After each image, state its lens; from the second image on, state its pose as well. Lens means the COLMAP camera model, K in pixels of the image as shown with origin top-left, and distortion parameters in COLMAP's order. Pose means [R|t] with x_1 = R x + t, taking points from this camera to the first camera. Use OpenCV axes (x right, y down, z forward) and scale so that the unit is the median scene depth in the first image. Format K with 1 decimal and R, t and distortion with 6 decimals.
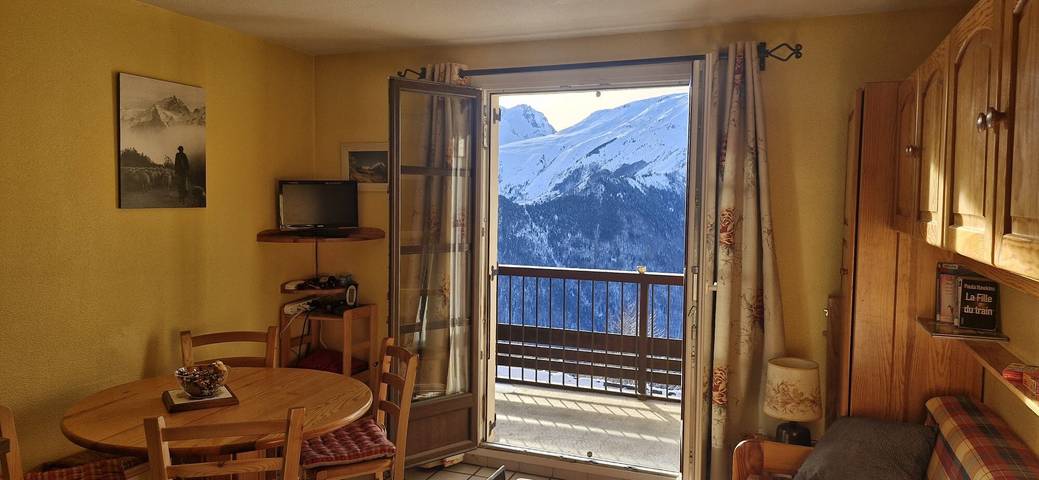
lens RADIAL K [[711.2, 0, 519.5], [0, 711.2, 240.0], [0, 0, 1]] dist [0.054099, -0.001803]
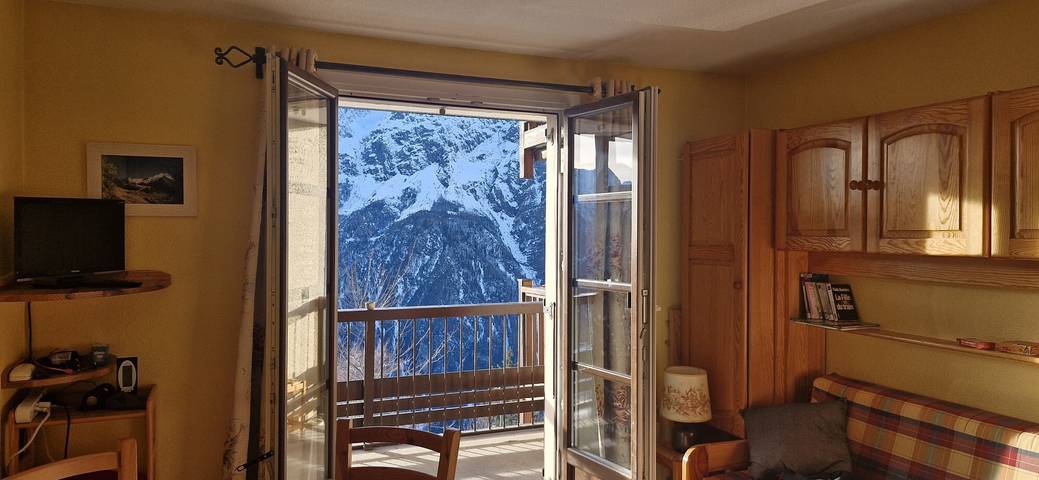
lens RADIAL K [[711.2, 0, 519.5], [0, 711.2, 240.0], [0, 0, 1]] dist [0.054099, -0.001803]
pose [[0.719203, -0.015674, 0.694623, -0.434218], [0.047342, 0.998527, -0.026487, -0.011615], [-0.693185, 0.051934, 0.718886, 0.276063]]
